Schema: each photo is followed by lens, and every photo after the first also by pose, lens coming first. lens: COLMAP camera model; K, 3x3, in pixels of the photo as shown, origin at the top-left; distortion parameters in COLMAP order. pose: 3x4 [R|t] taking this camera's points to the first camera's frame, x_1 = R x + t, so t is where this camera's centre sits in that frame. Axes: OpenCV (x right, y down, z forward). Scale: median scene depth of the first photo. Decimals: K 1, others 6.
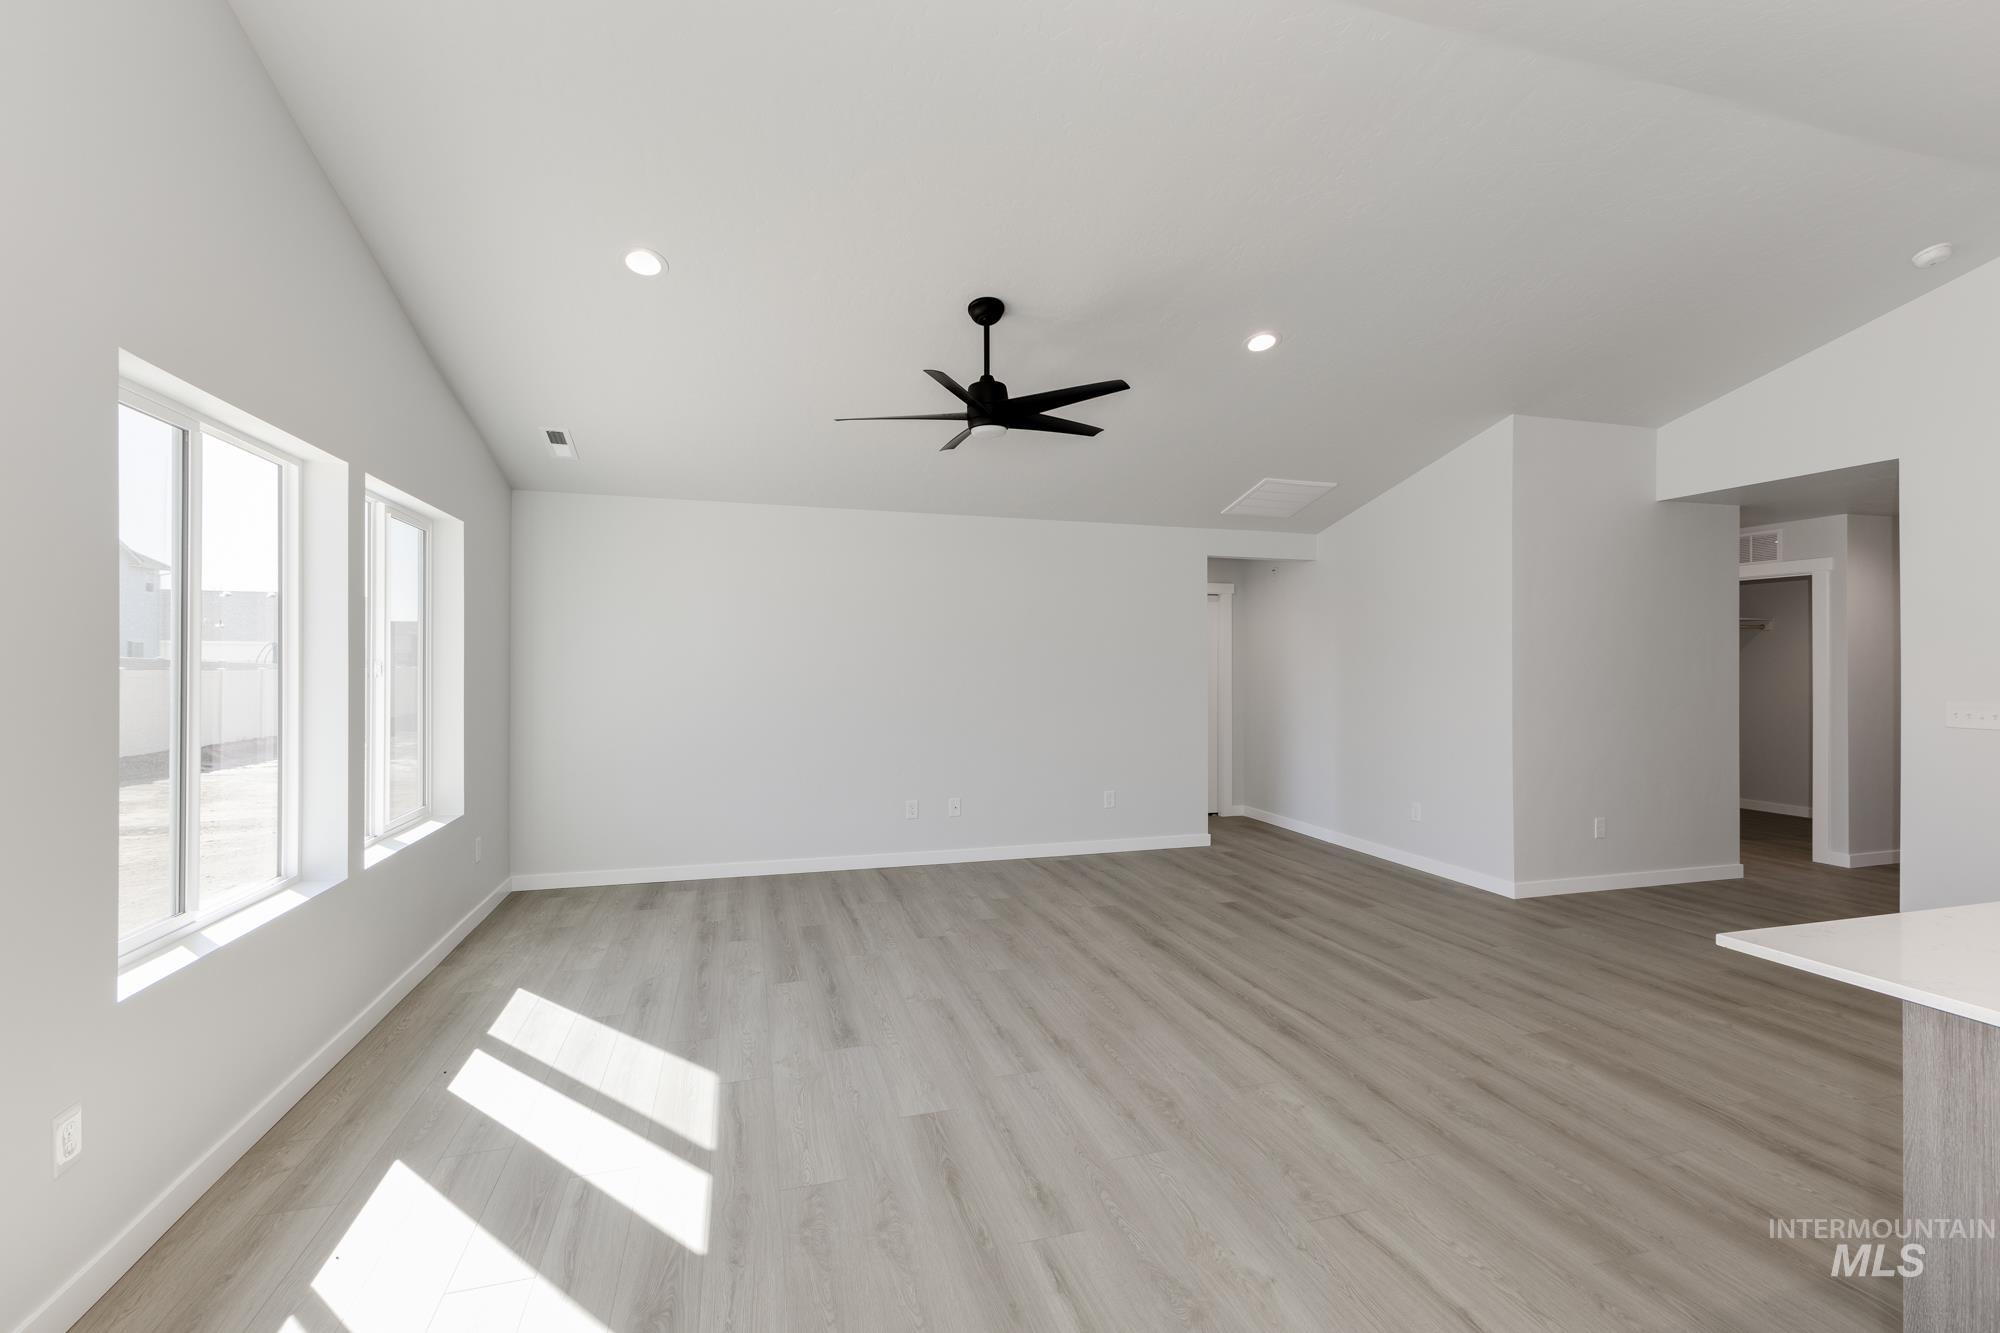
lens RADIAL K [[860.6, 0, 1002.2], [0, 860.6, 659.1], [0, 0, 1]] dist [0.024572, -0.008915]
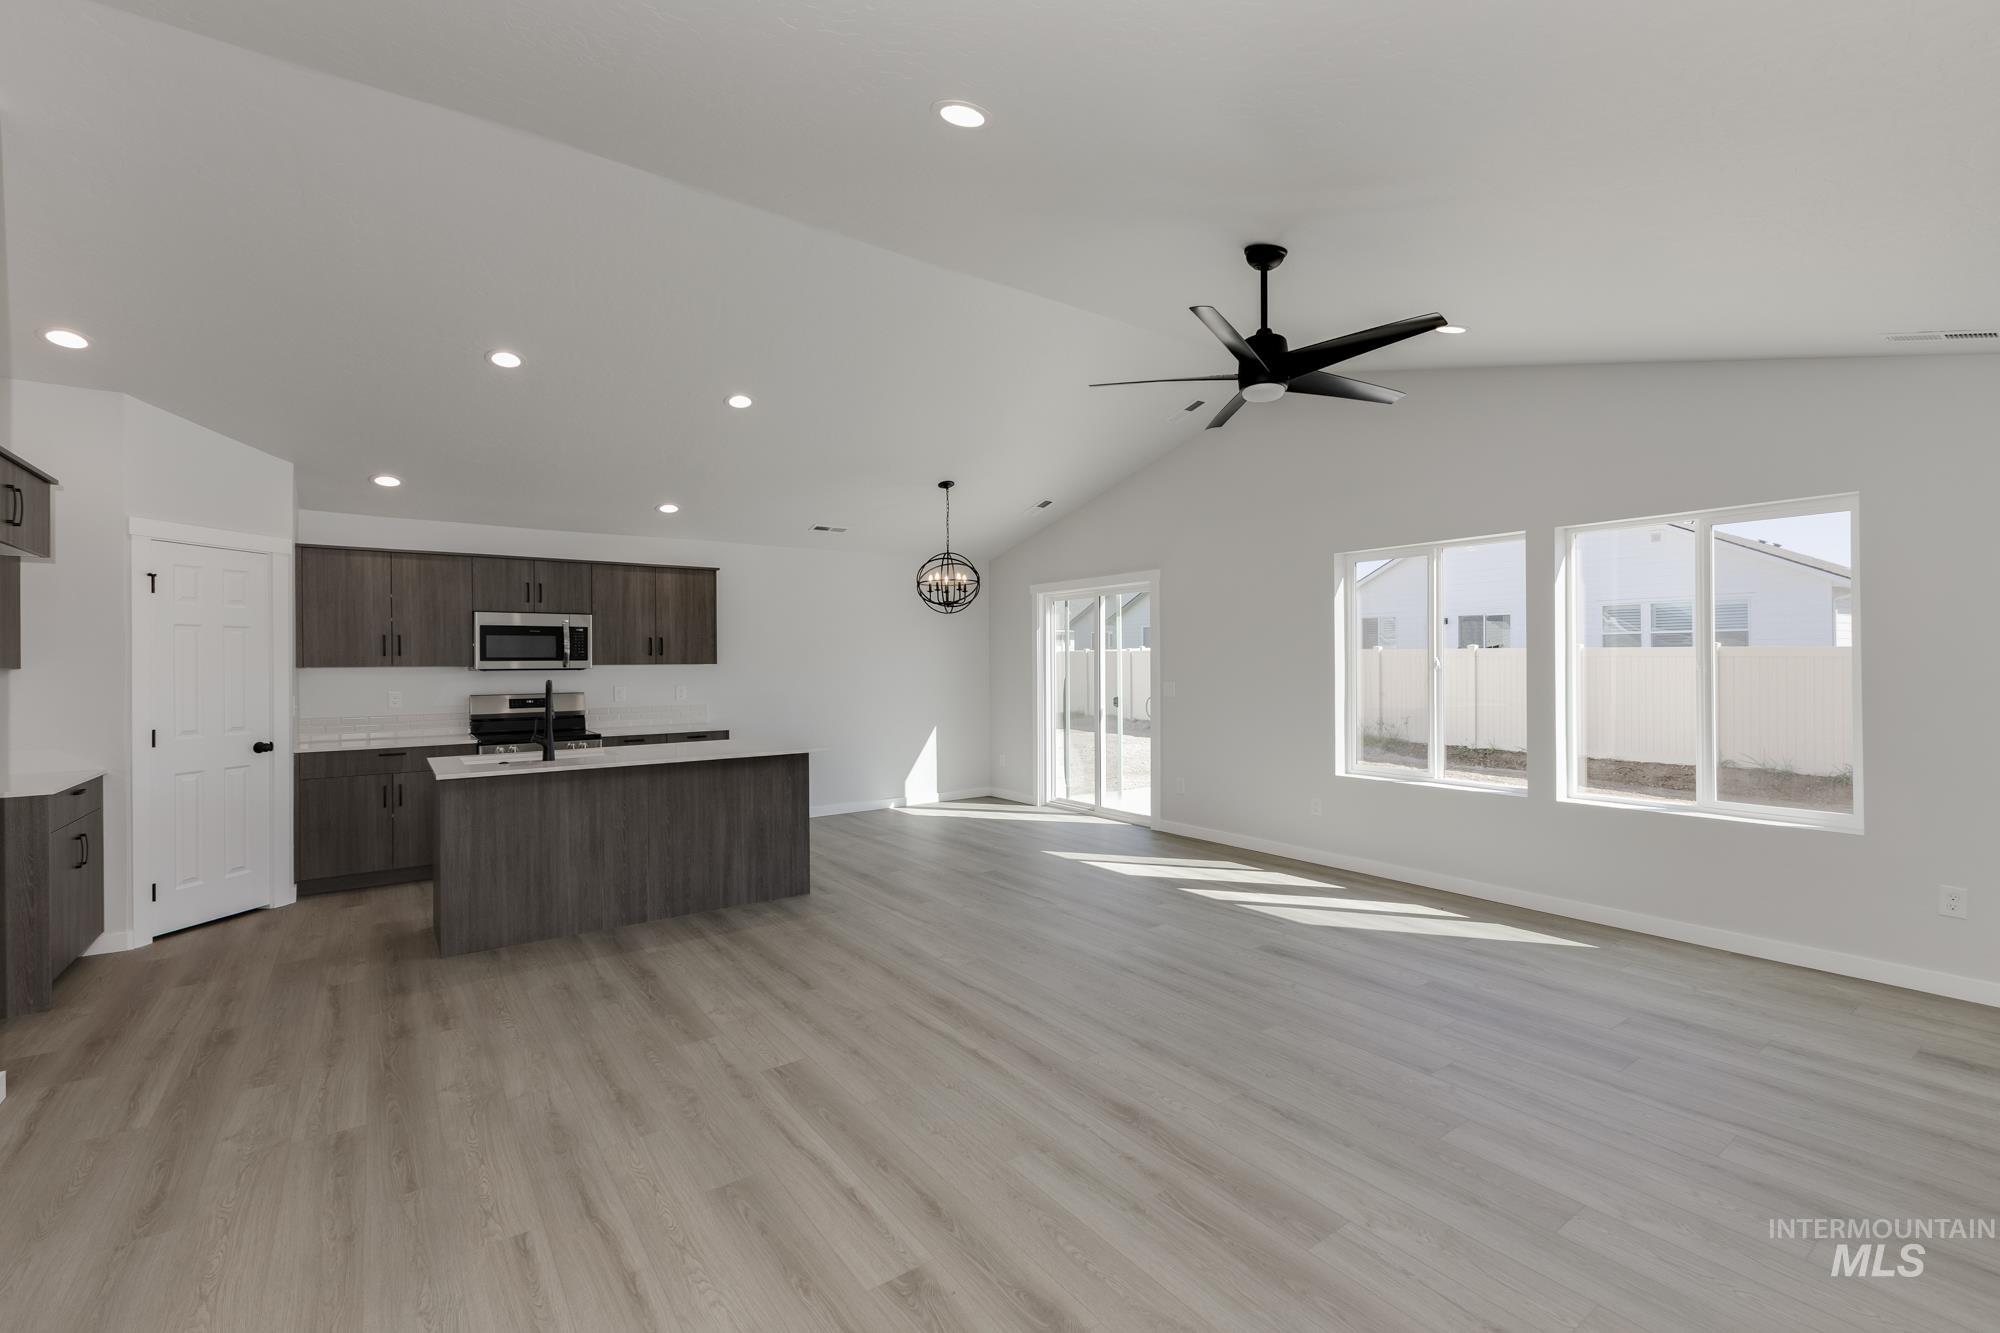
lens RADIAL K [[866.6, 0, 1002.6], [0, 866.6, 662.7], [0, 0, 1]] dist [0.008258, -0.000160]
pose [[-0.944302, 0.003943, -0.329055, 0.522405], [0.006195, 0.999964, -0.005795, 0.009927], [0.329021, -0.007511, -0.944293, 1.737534]]
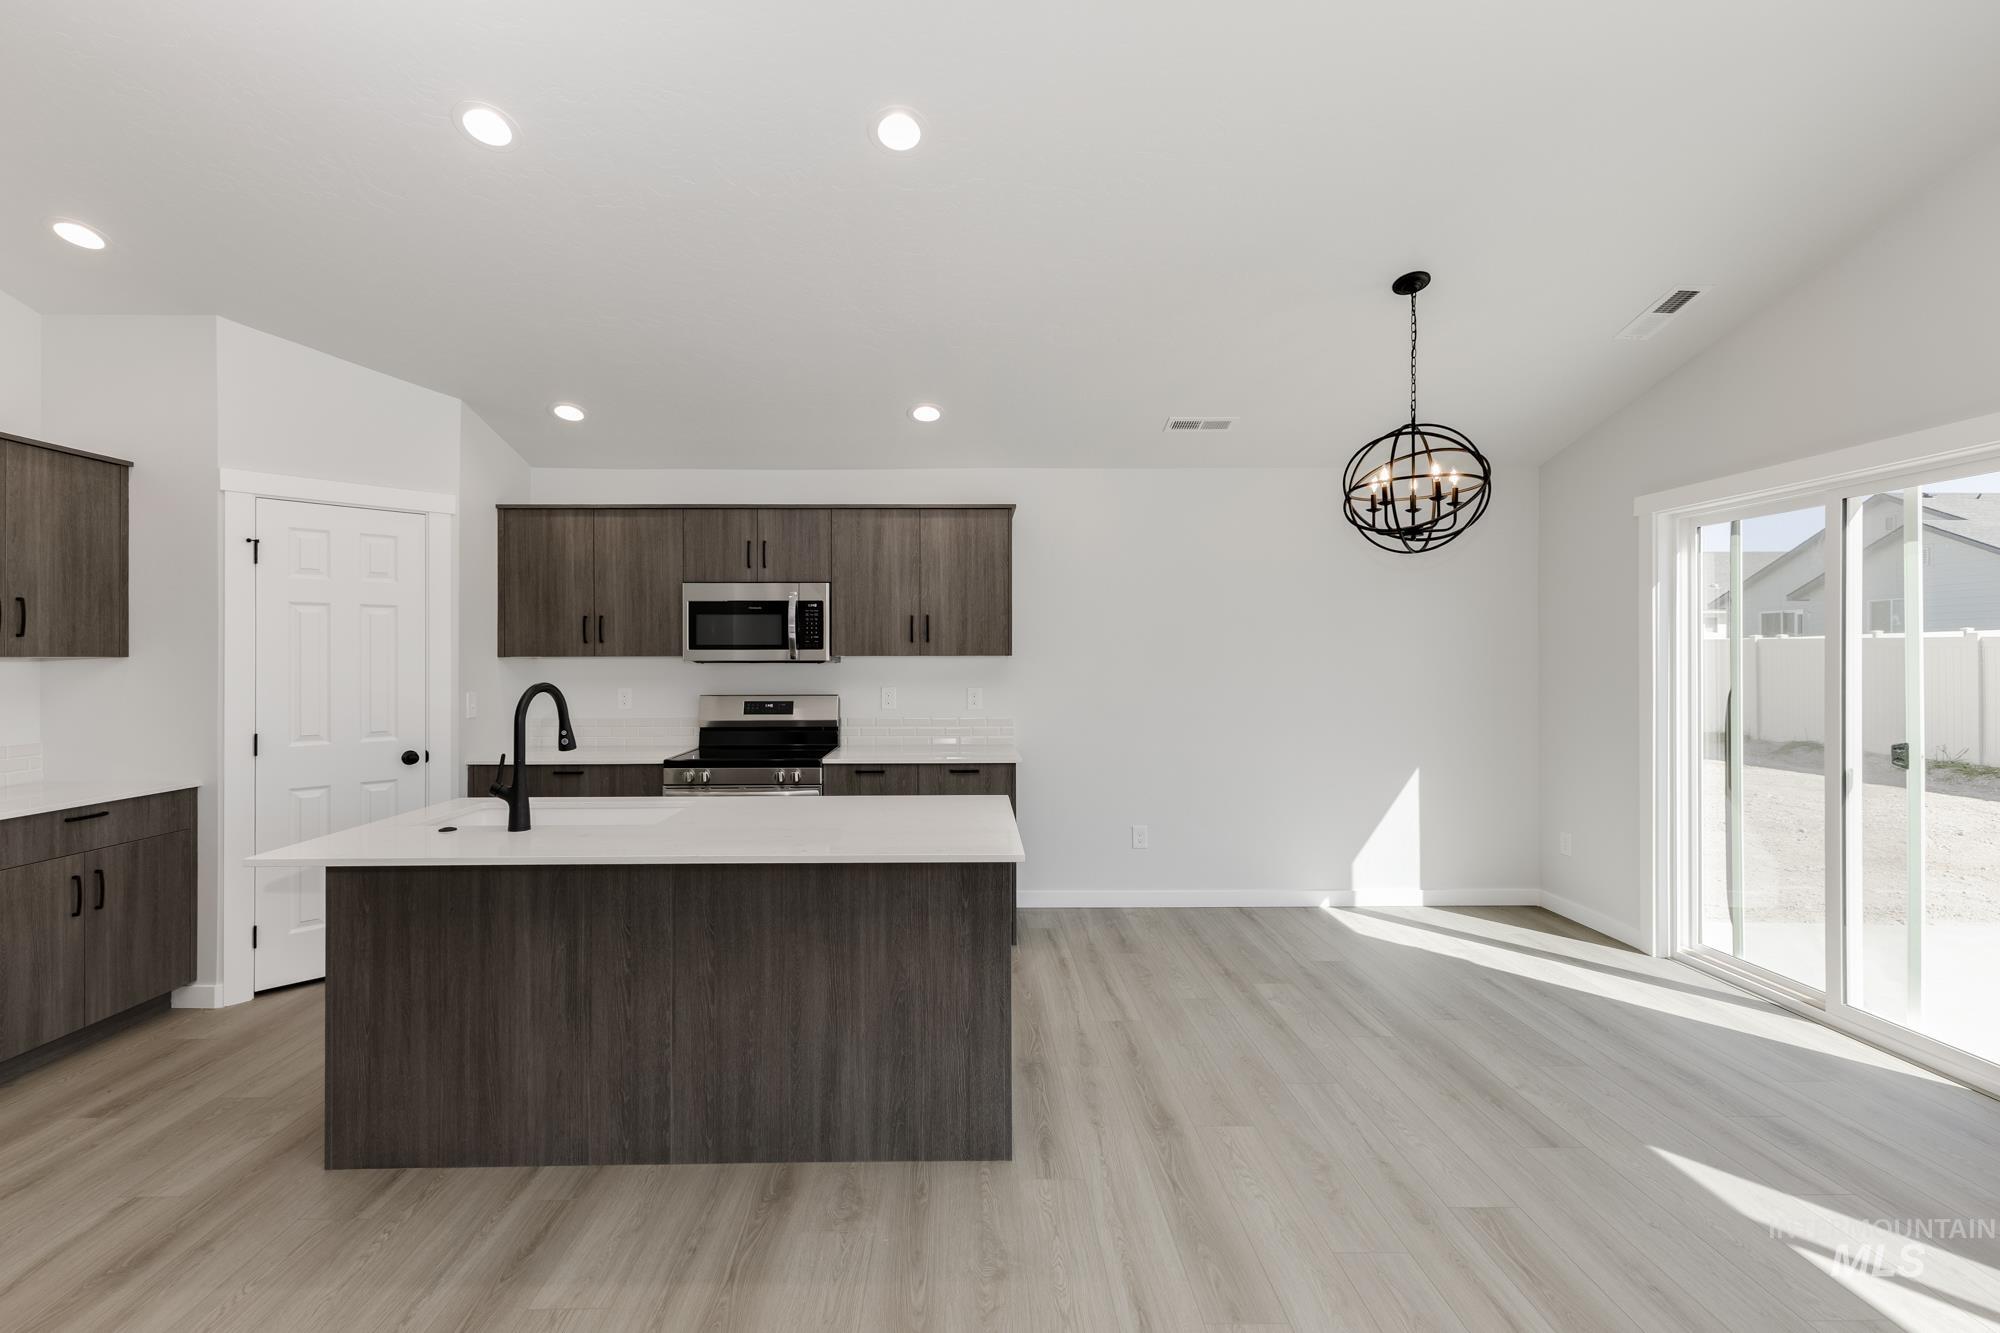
lens RADIAL K [[881.0, 0, 969.4], [0, 881.0, 654.8], [0, 0, 1]] dist [0.008550, -0.000028]
pose [[-0.959320, -0.000965, 0.282321, 0.212209], [-0.002555, 0.999983, -0.005262, 0.003904], [-0.282311, -0.005769, -0.959306, 0.966600]]
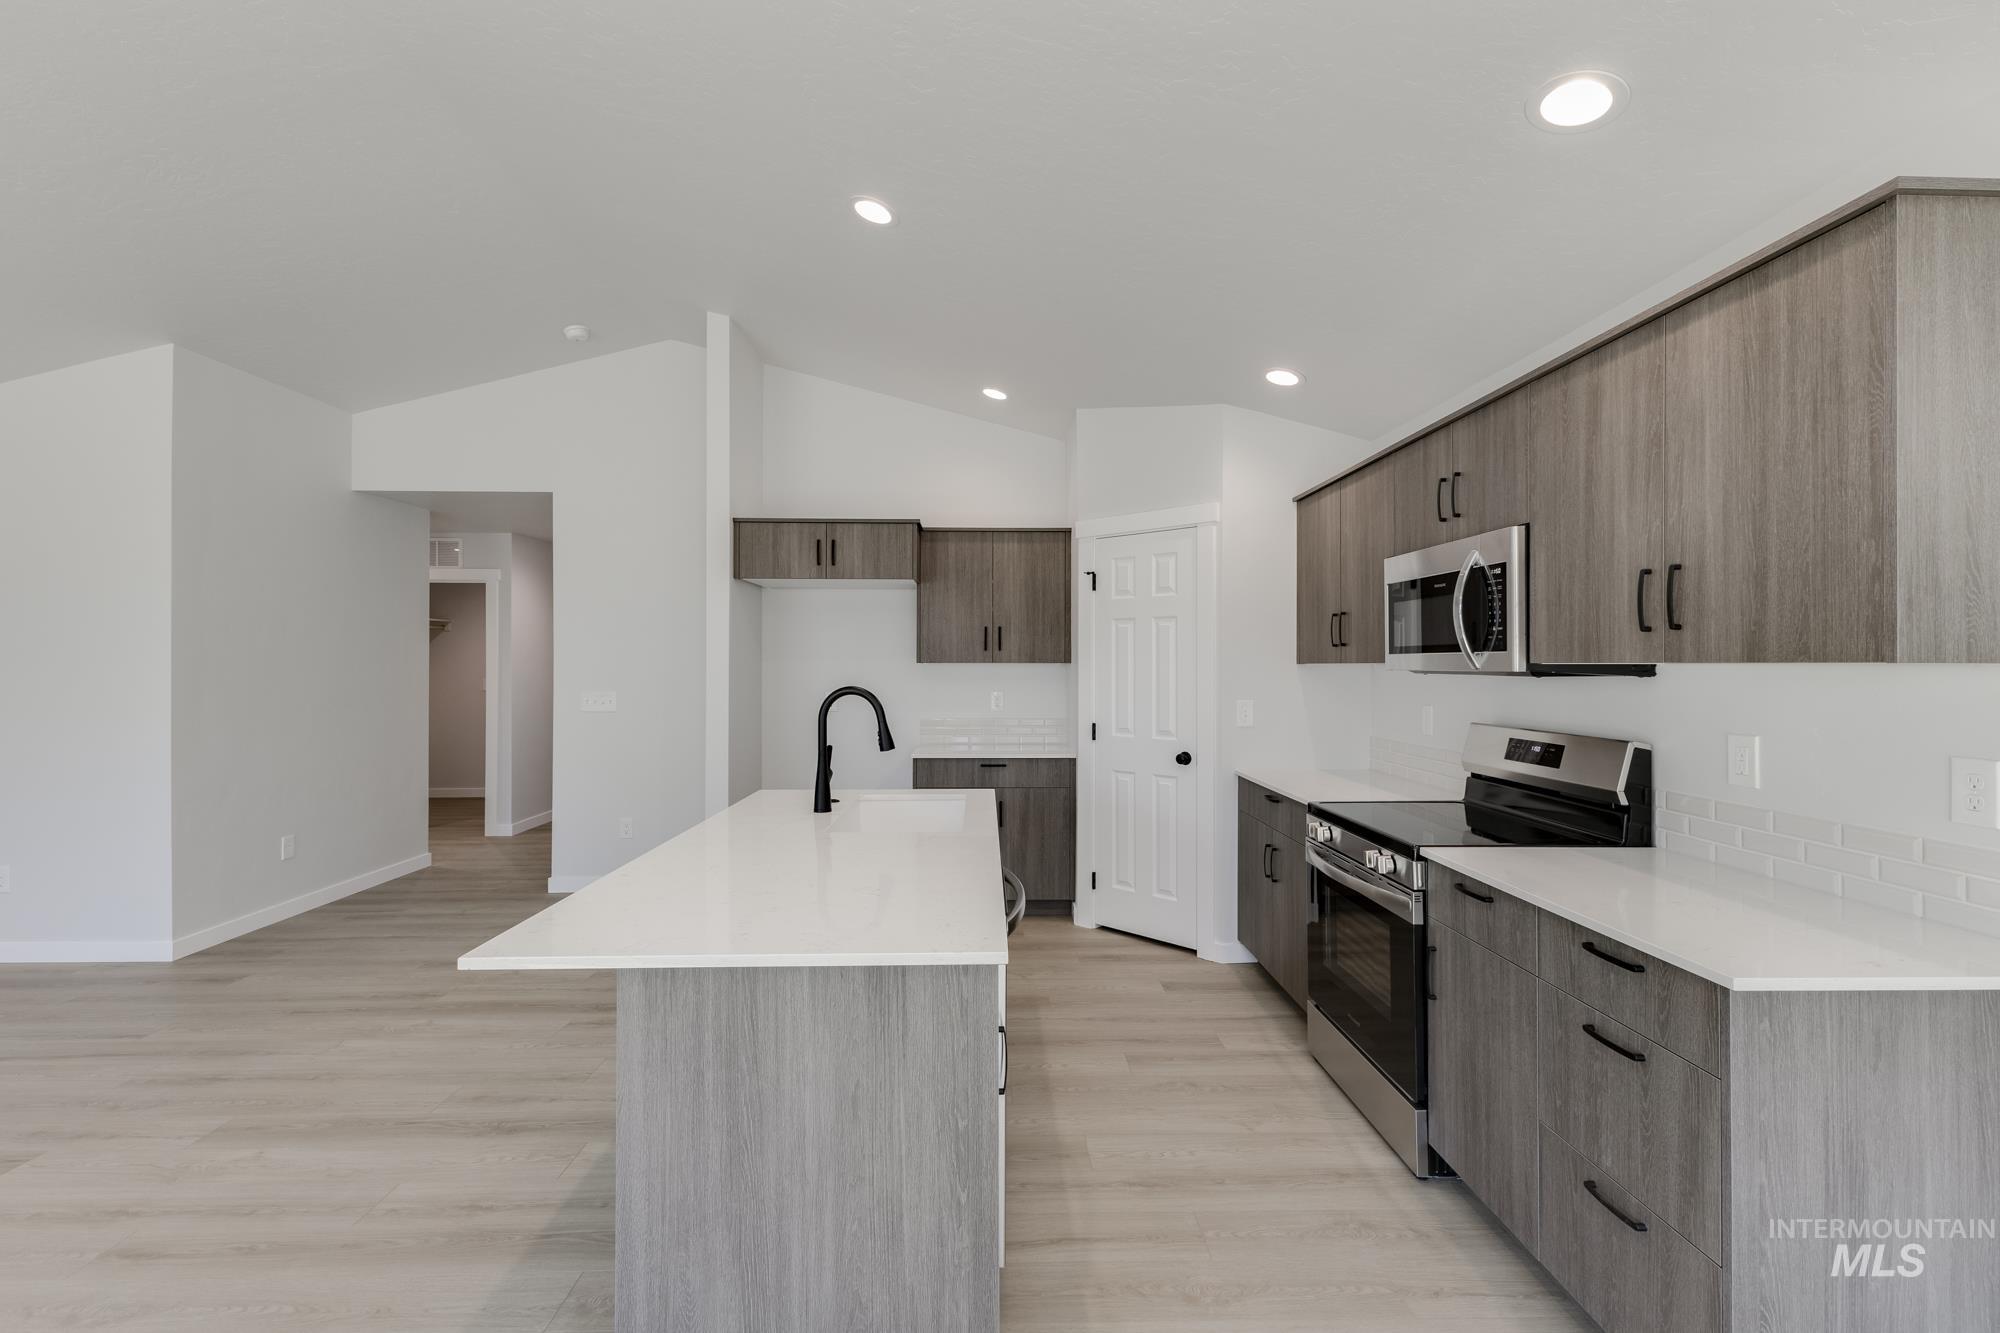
lens RADIAL K [[860.6, 0, 1002.2], [0, 860.6, 659.1], [0, 0, 1]] dist [0.024572, -0.008915]
pose [[0.267915, 0.001284, 0.963442, 0.037903], [-0.005147, 0.999987, 0.000099, -0.001471], [-0.963429, -0.004985, 0.267918, 0.086257]]
